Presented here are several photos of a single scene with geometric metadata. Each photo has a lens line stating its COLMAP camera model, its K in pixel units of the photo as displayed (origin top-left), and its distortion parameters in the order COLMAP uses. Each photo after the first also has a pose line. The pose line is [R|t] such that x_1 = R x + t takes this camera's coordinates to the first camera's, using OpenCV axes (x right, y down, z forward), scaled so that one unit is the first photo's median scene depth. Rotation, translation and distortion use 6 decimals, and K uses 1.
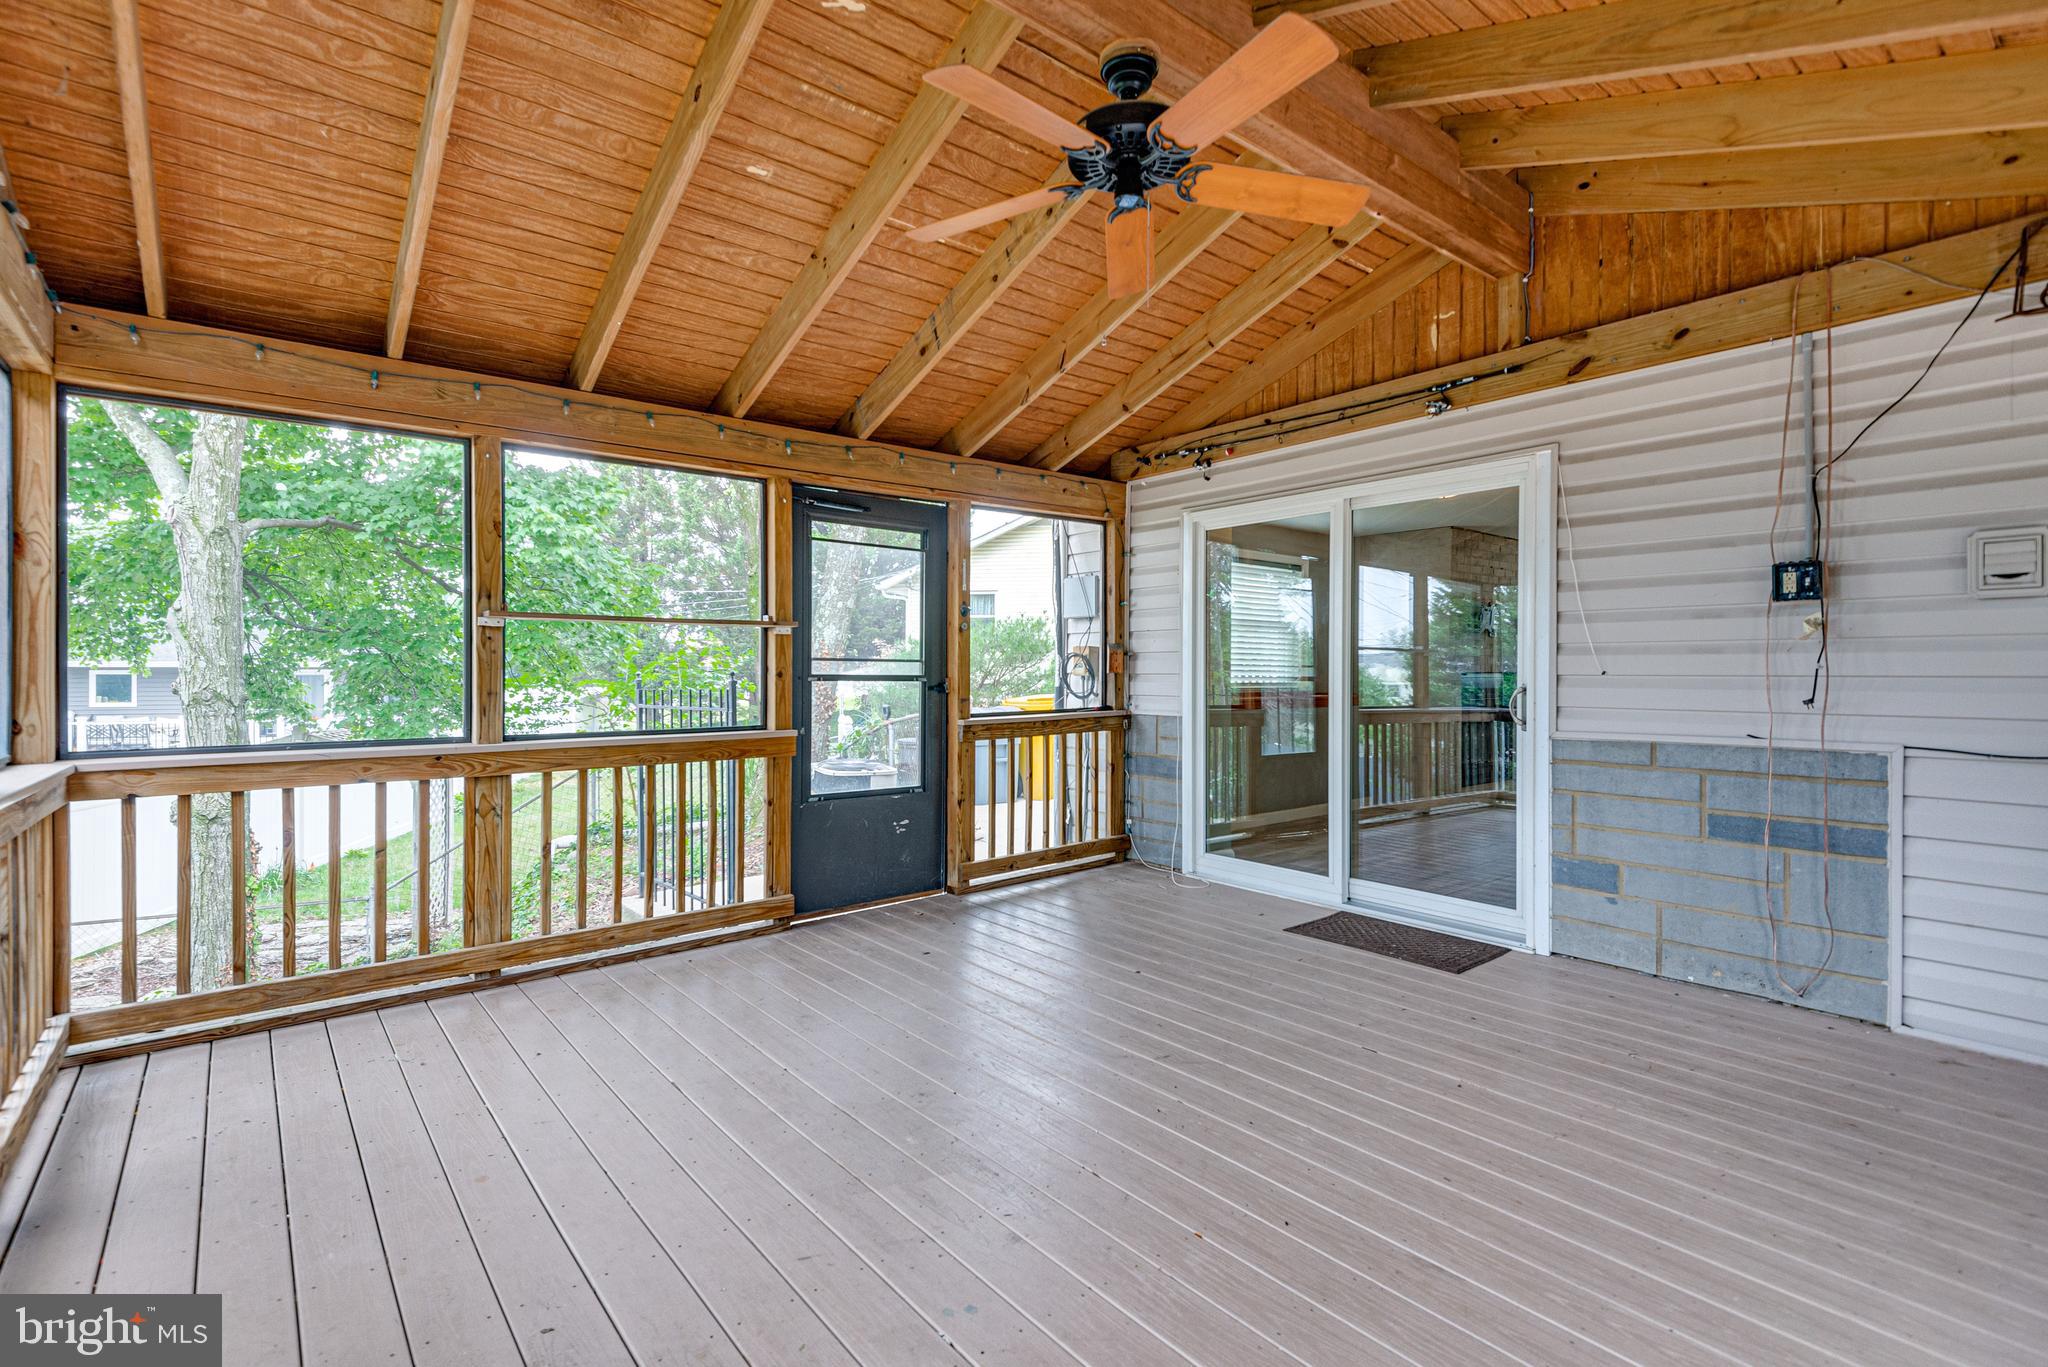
lens RADIAL K [[921.5, 0, 1017.2], [0, 921.5, 675.6], [0, 0, 1]] dist [0.038752, -0.019523]
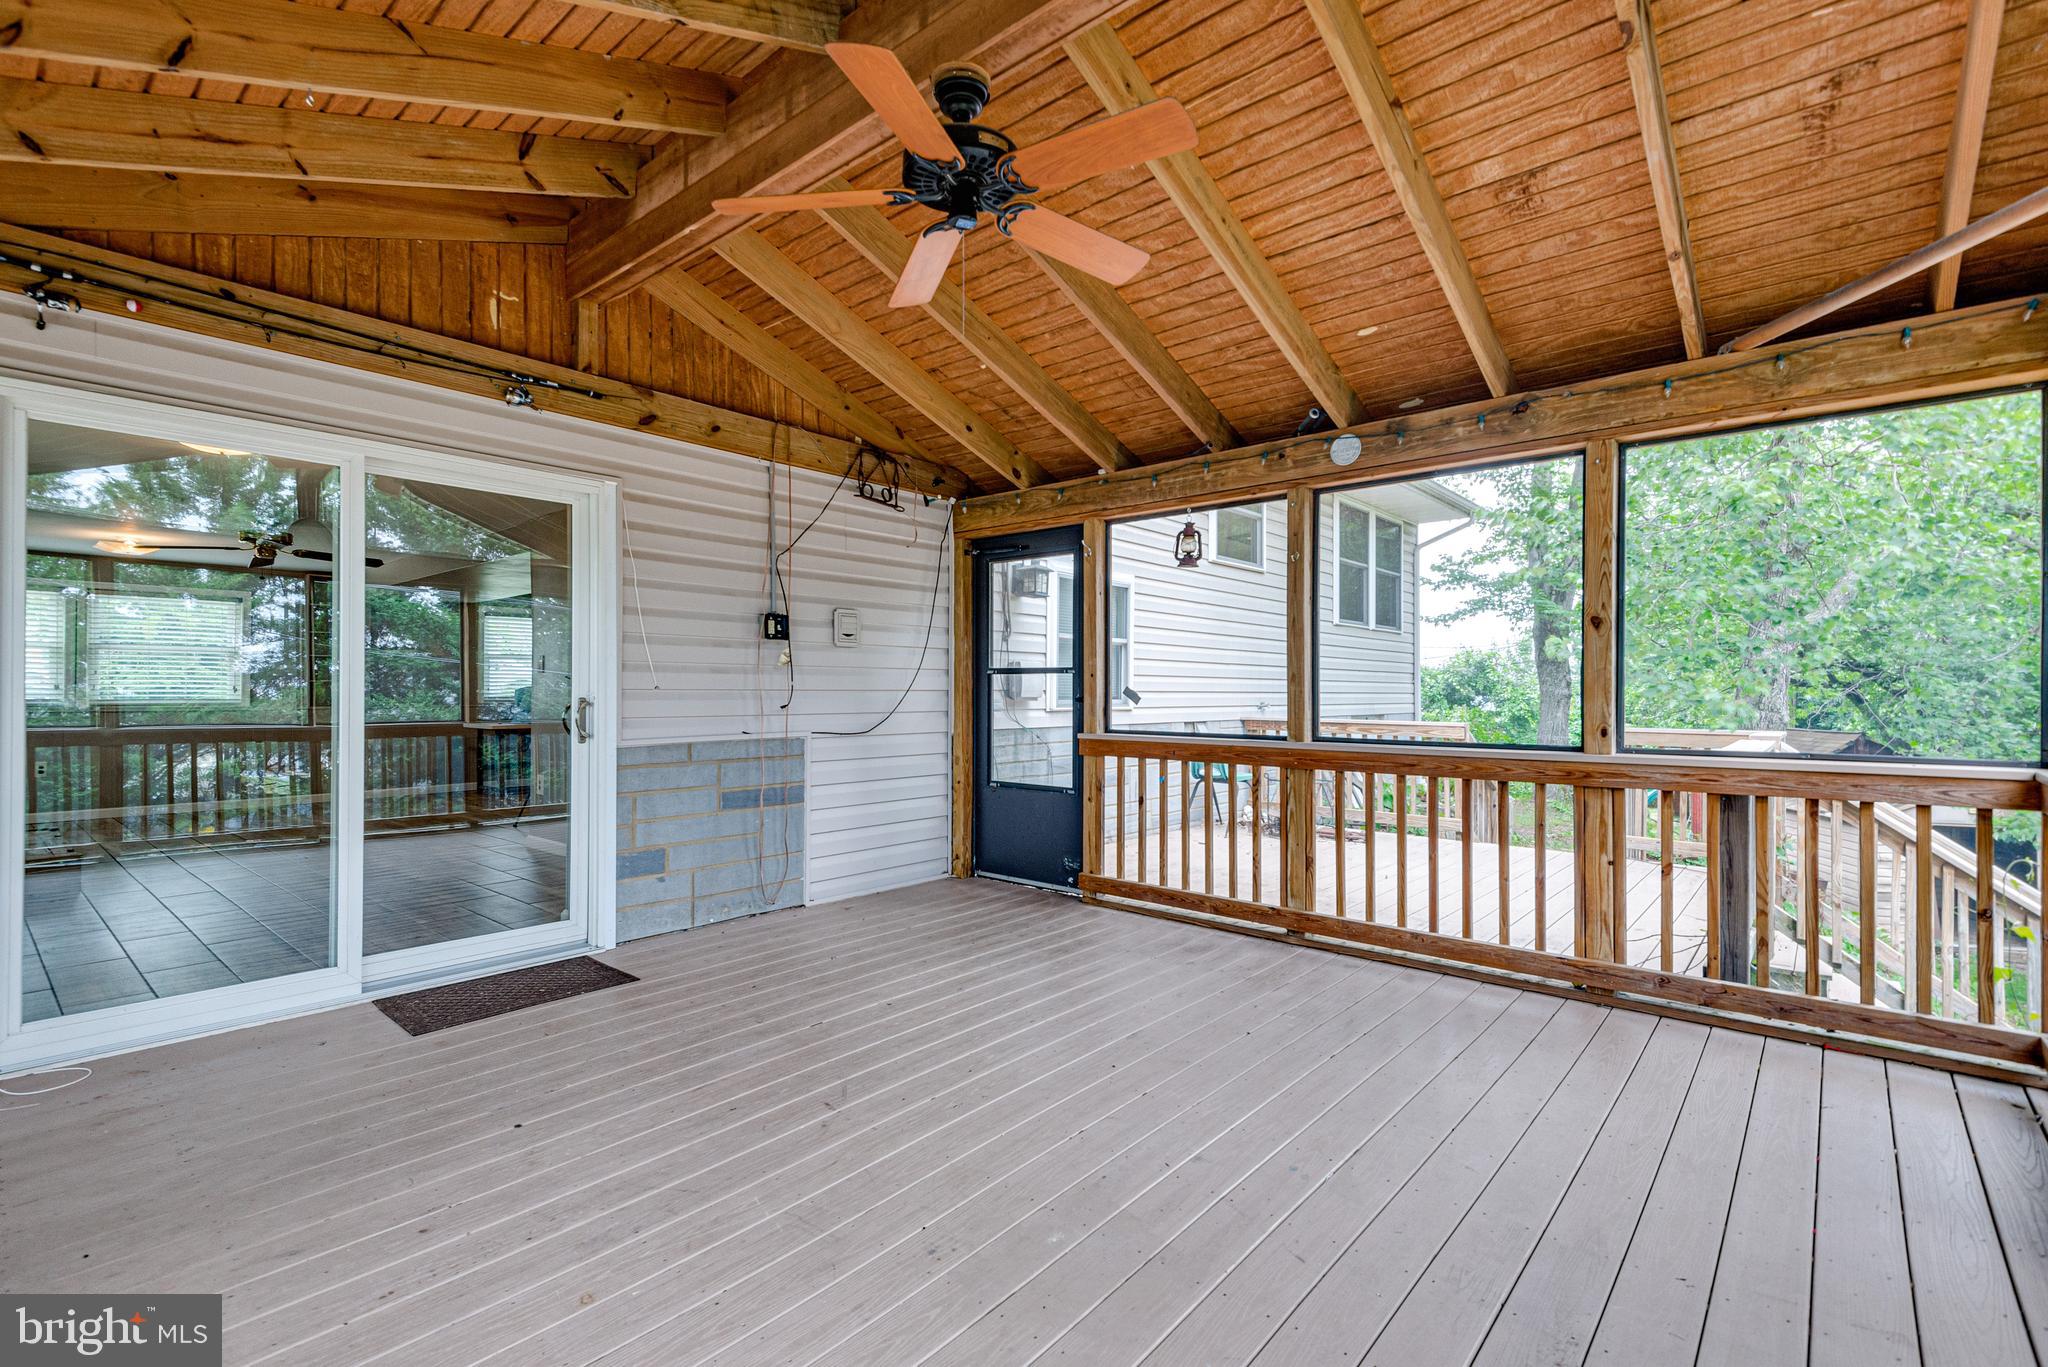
lens RADIAL K [[921.5, 0, 1017.2], [0, 921.5, 675.6], [0, 0, 1]] dist [0.038752, -0.019523]
pose [[-0.157787, 0.017774, 0.987313, -0.677791], [0.001830, 0.999842, -0.017707, 0.004855], [-0.987472, -0.000988, -0.157794, 0.835613]]
